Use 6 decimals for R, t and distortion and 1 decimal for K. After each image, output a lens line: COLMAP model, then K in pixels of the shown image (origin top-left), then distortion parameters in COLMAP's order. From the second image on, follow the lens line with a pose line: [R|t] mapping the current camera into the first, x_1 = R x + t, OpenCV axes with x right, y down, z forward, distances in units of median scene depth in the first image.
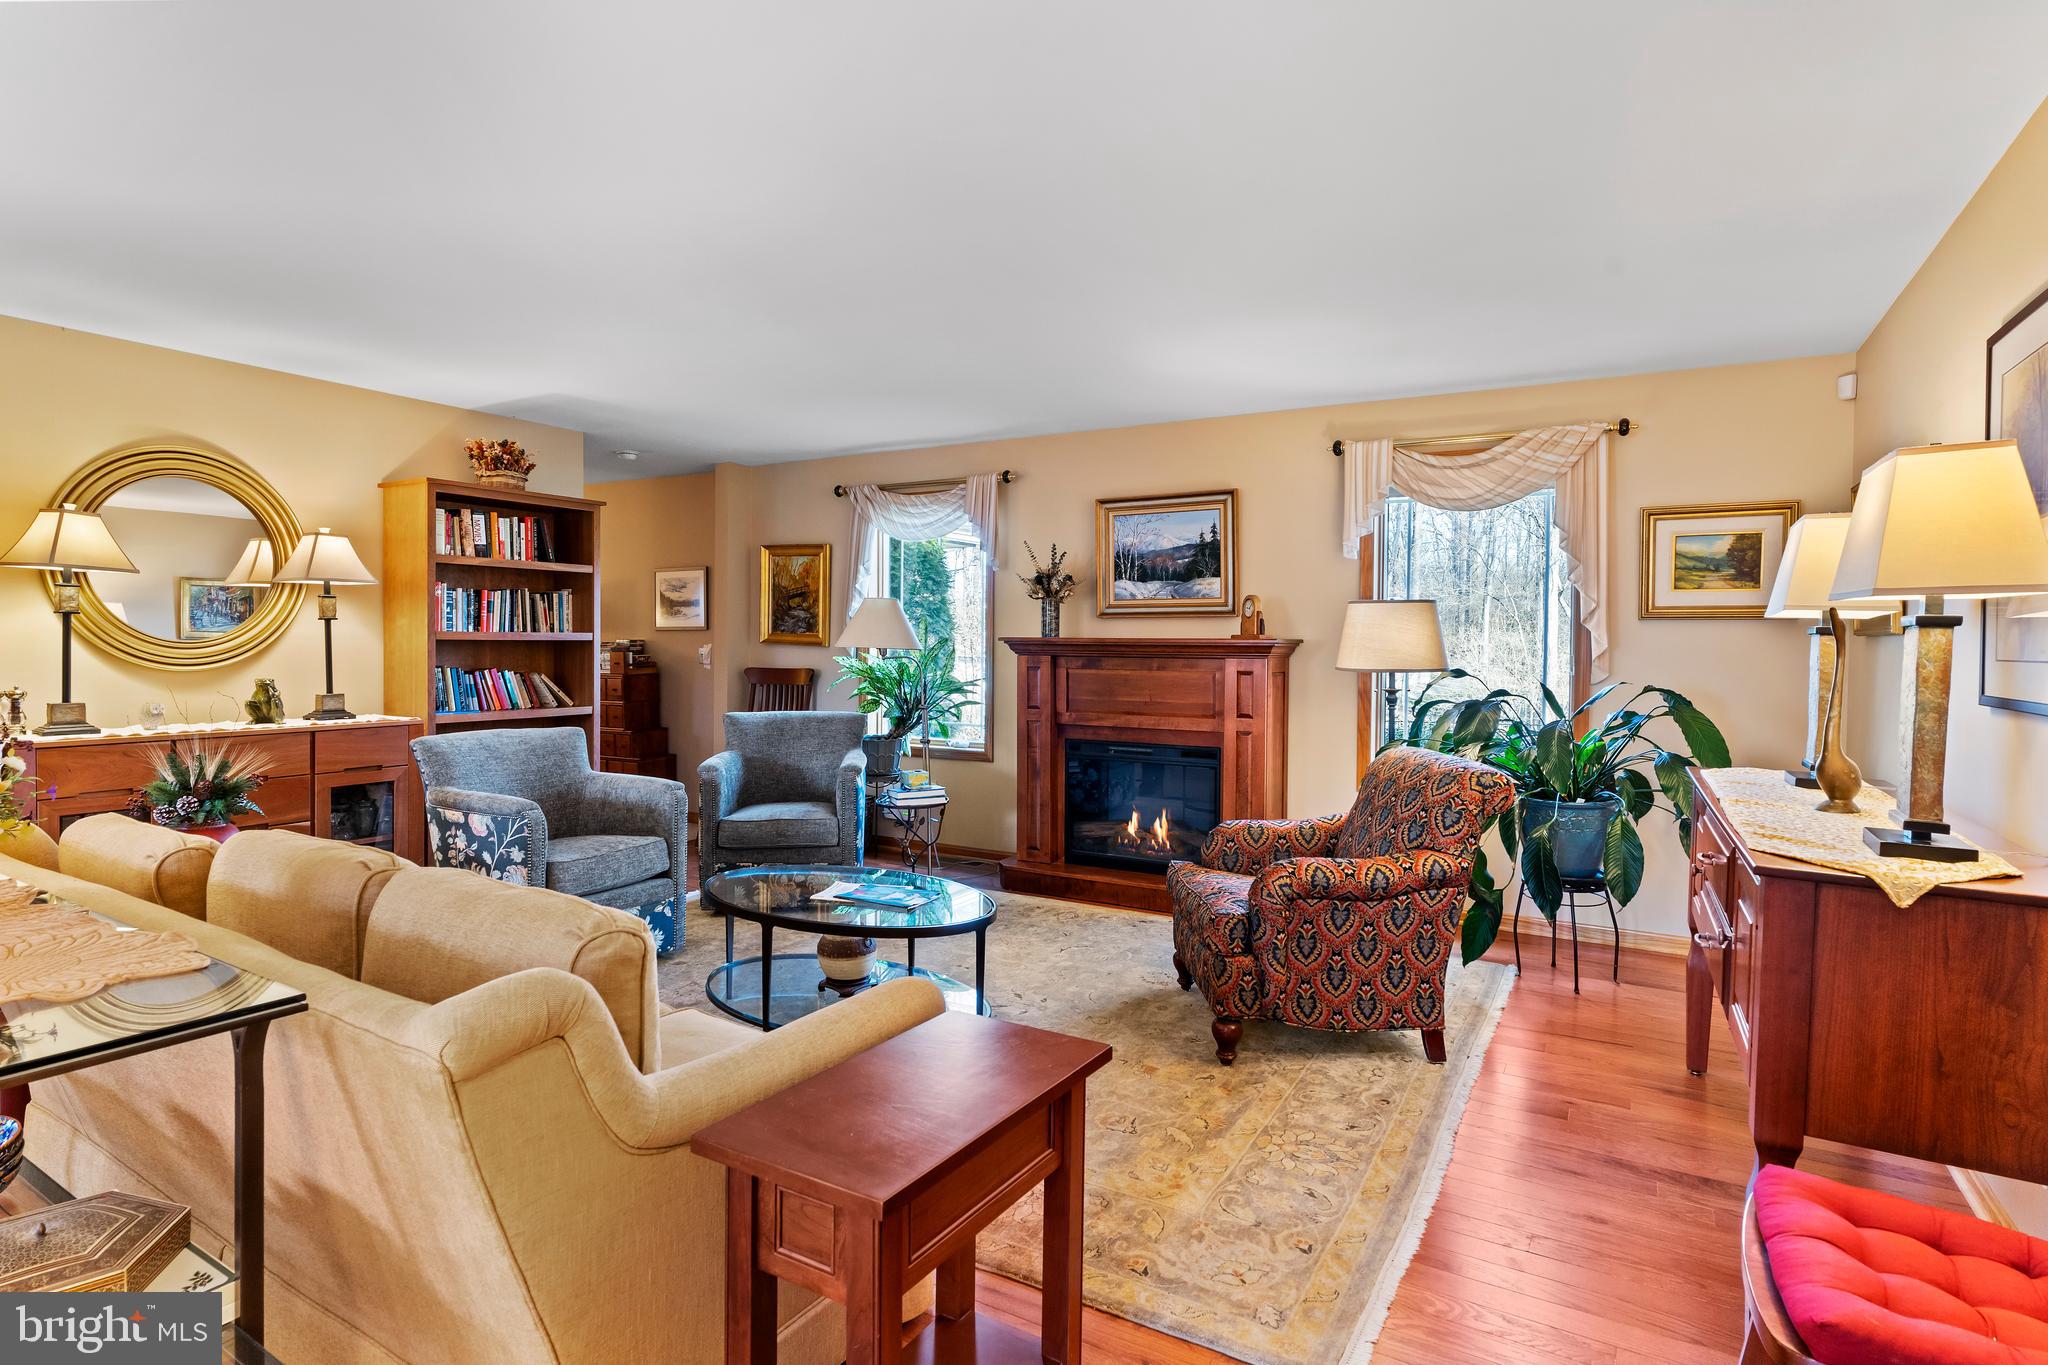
lens RADIAL K [[1056.0, 0, 1024.9], [0, 1056.0, 671.3], [0, 0, 1]] dist [-0.003637, 0.000151]
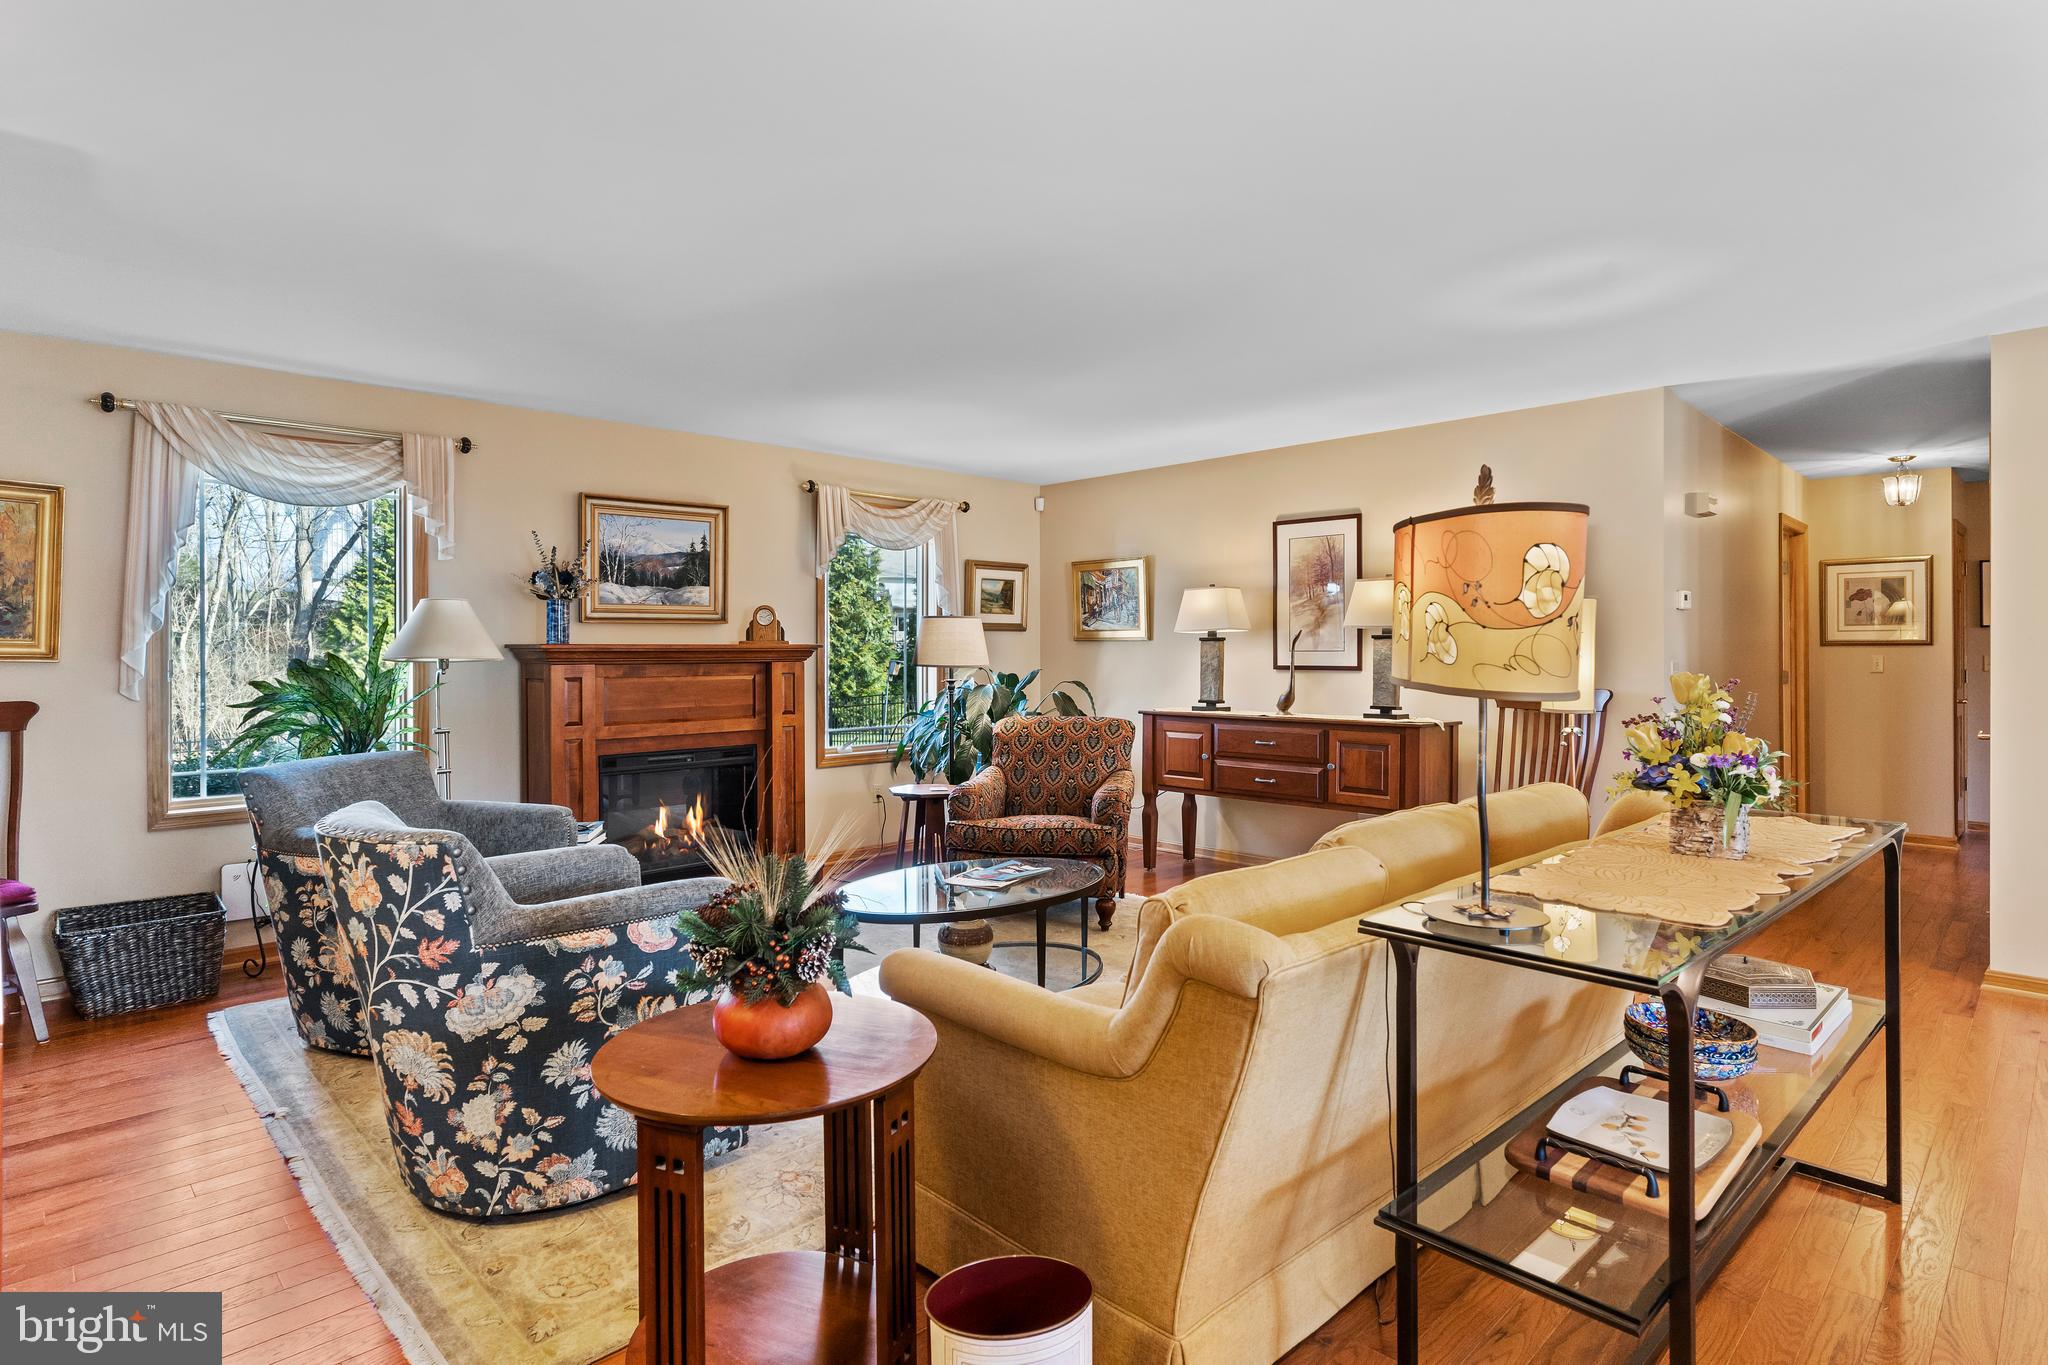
lens RADIAL K [[1056.0, 0, 1023.8], [0, 1056.0, 664.7], [0, 0, 1]] dist [-0.003637, 0.000151]
pose [[0.267640, -0.023885, 0.963223, -0.755161], [0.031485, 0.999376, 0.016033, -0.017894], [-0.963004, 0.026036, 0.268225, 0.417292]]
